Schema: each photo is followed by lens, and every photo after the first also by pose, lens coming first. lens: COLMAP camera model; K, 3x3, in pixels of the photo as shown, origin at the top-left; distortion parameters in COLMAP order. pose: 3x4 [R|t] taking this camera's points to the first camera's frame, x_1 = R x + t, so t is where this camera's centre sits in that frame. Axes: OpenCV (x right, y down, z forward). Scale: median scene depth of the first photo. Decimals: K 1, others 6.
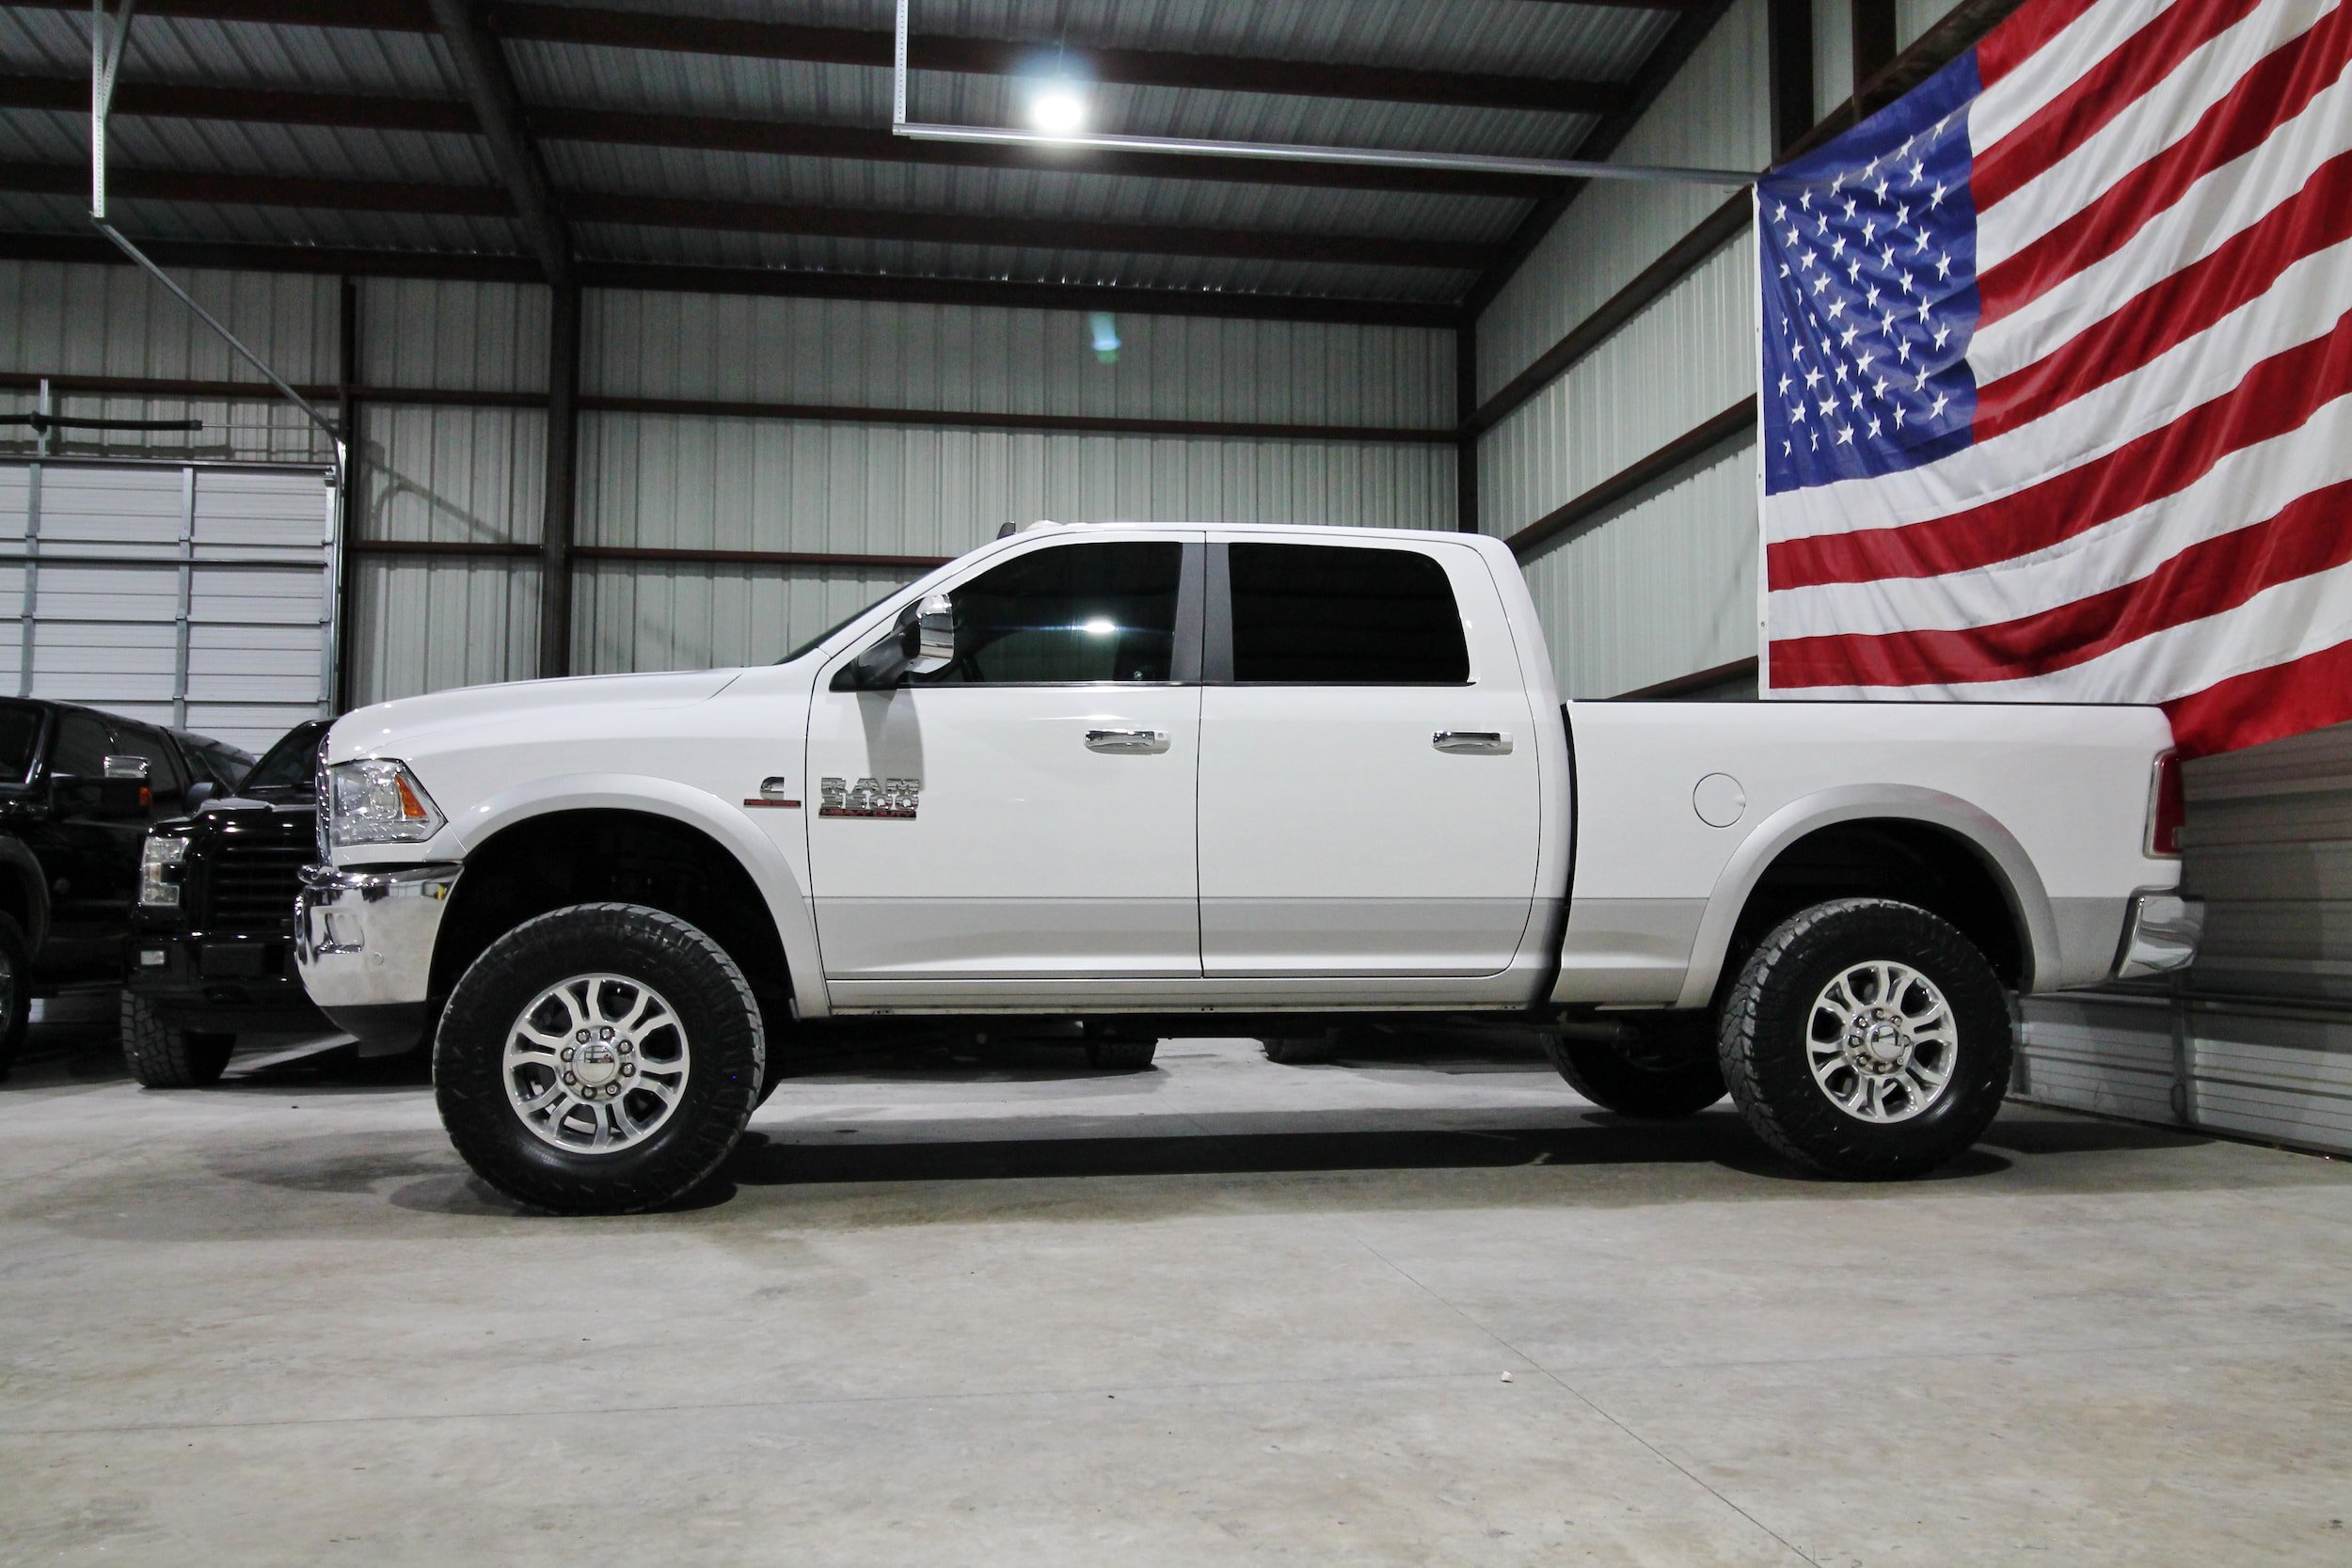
lens RADIAL K [[1864.1, 0, 1169.7], [0, 1864.1, 786.0], [0, 0, 1]] dist [0.008788, 0.000802]
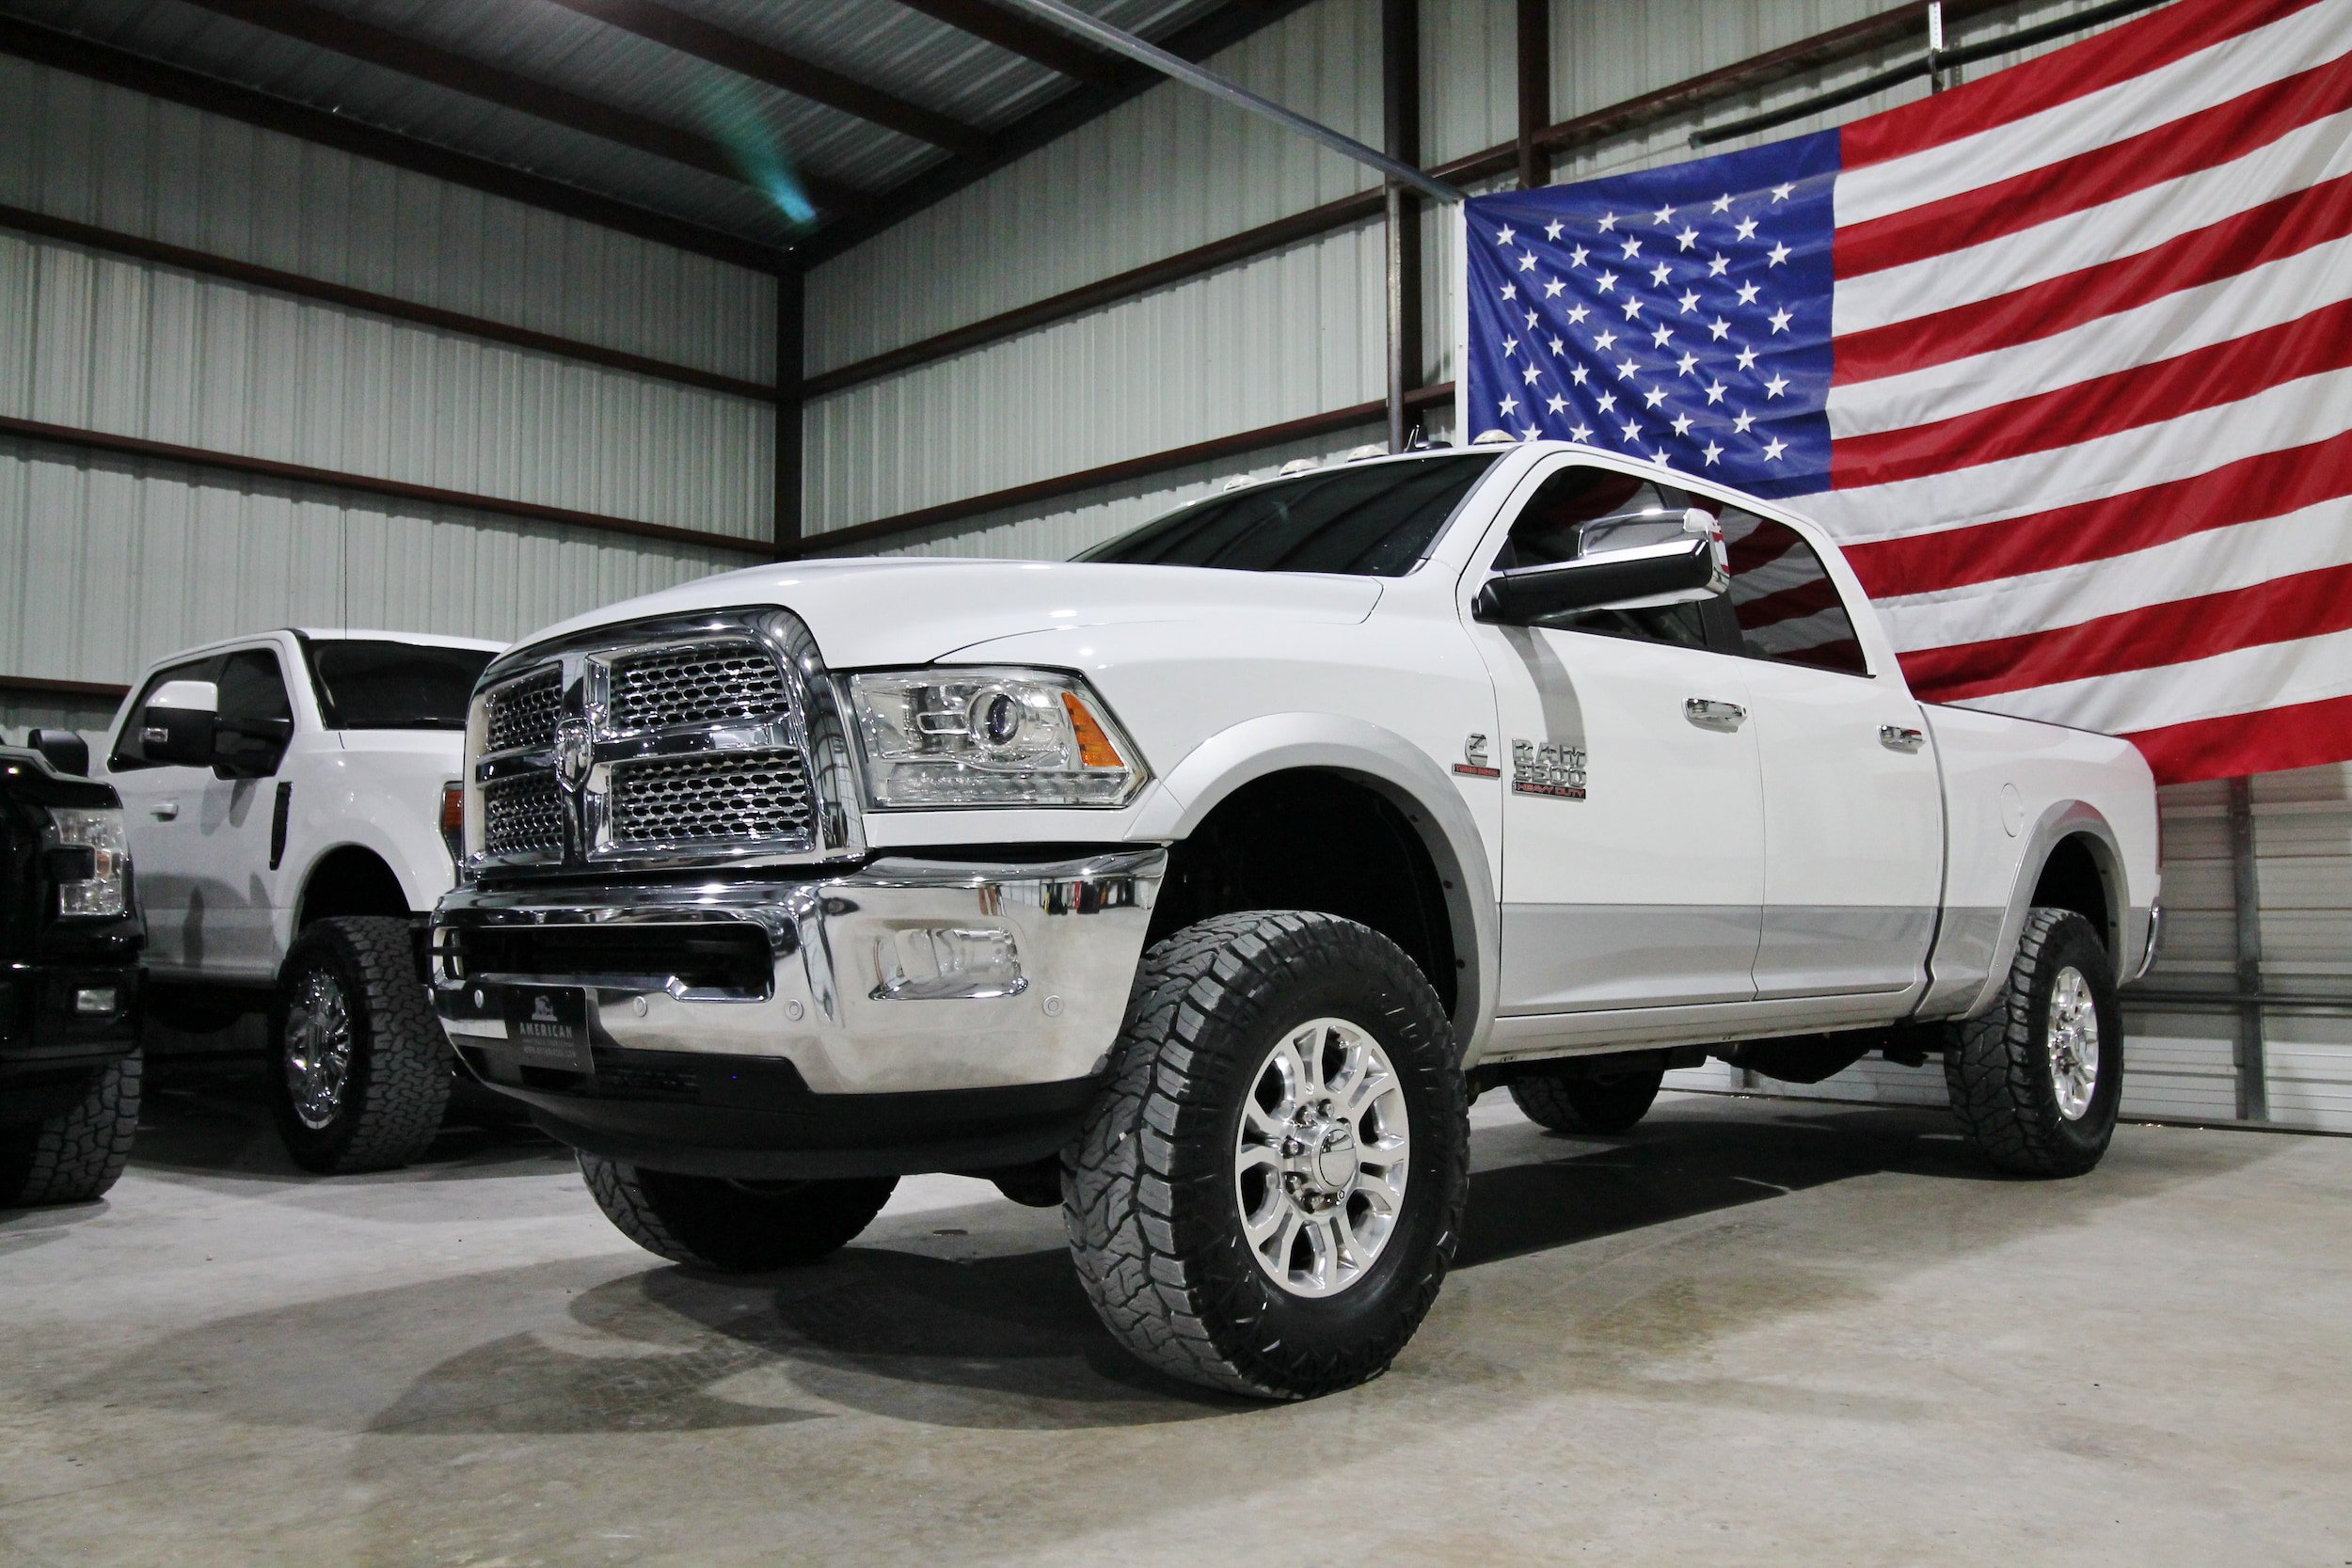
lens RADIAL K [[1887.7, 0, 1177.9], [0, 1887.7, 787.1], [0, 0, 1]] dist [0.011763, -0.002890]
pose [[0.791471, 0.040259, 0.609880, -0.465375], [-0.036042, 0.999166, -0.019183, 0.020961], [-0.610144, -0.006799, 0.792262, 0.313580]]
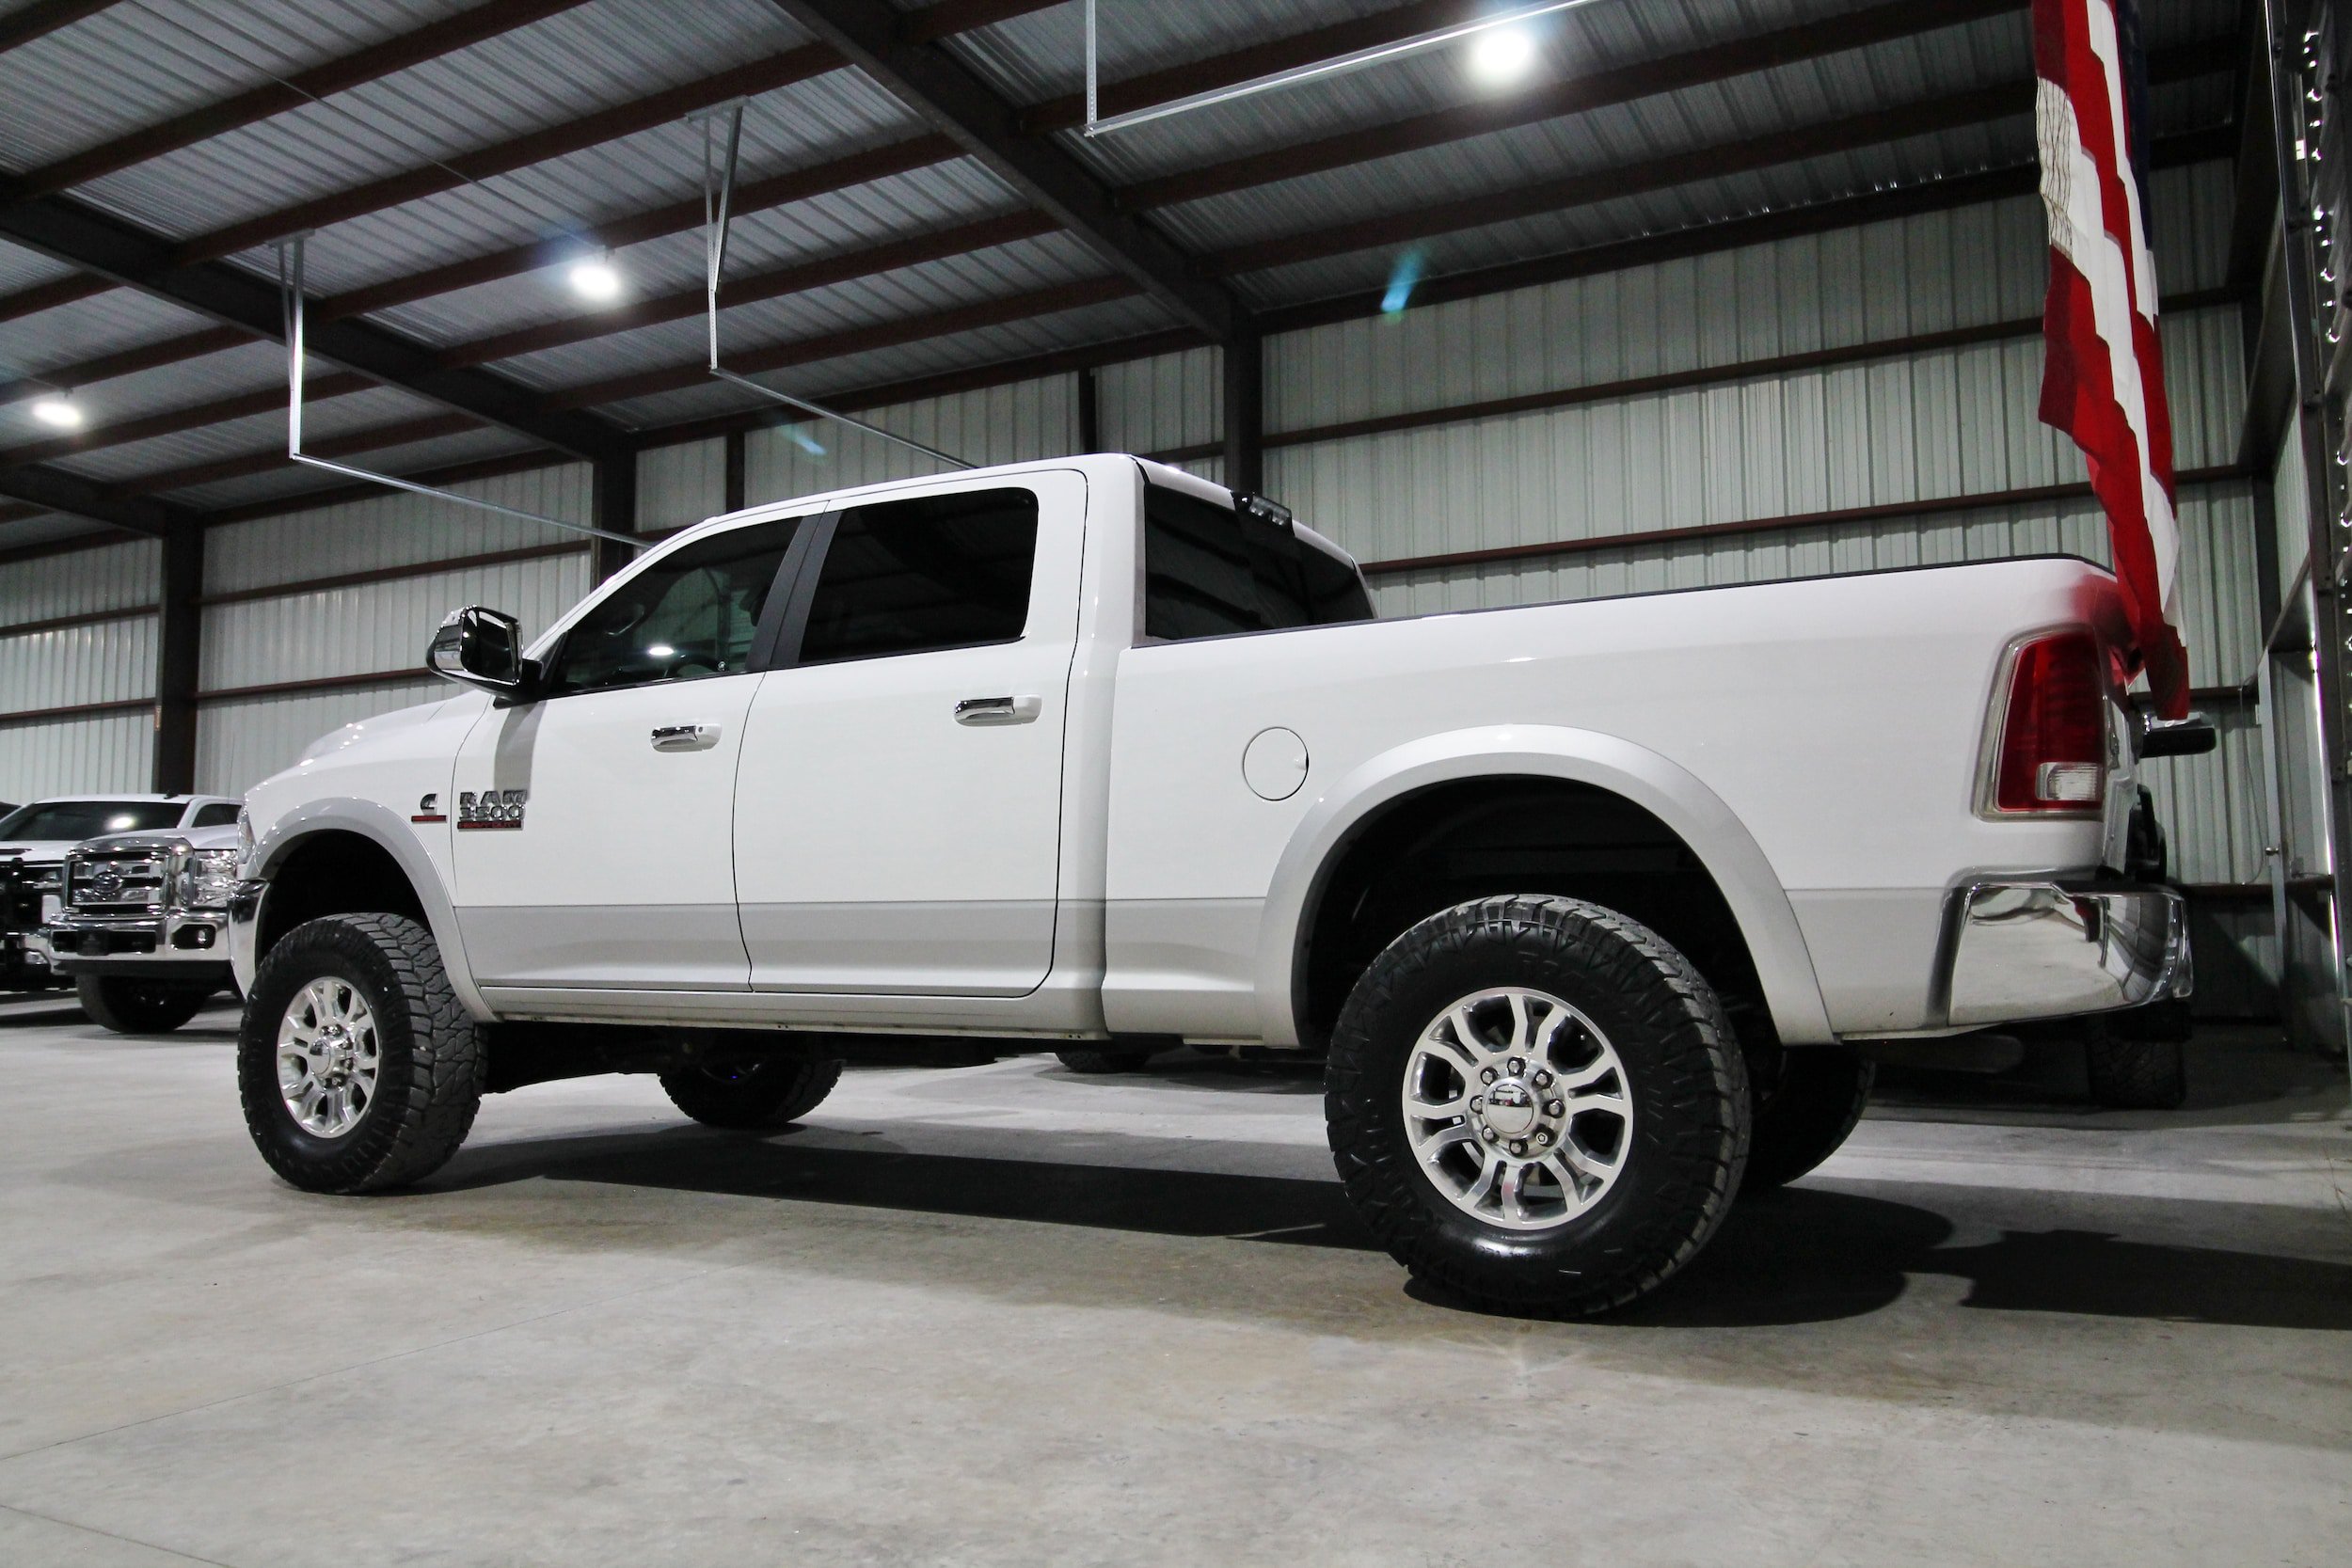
lens RADIAL K [[1760.5, 0, 1186.8], [0, 1760.5, 771.0], [0, 0, 1]] dist [0.007169, 0.000196]
pose [[0.793141, -0.054446, -0.606600, 0.468811], [0.047895, 0.998488, -0.026997, 0.018714], [0.607152, -0.007641, 0.794549, 0.290190]]
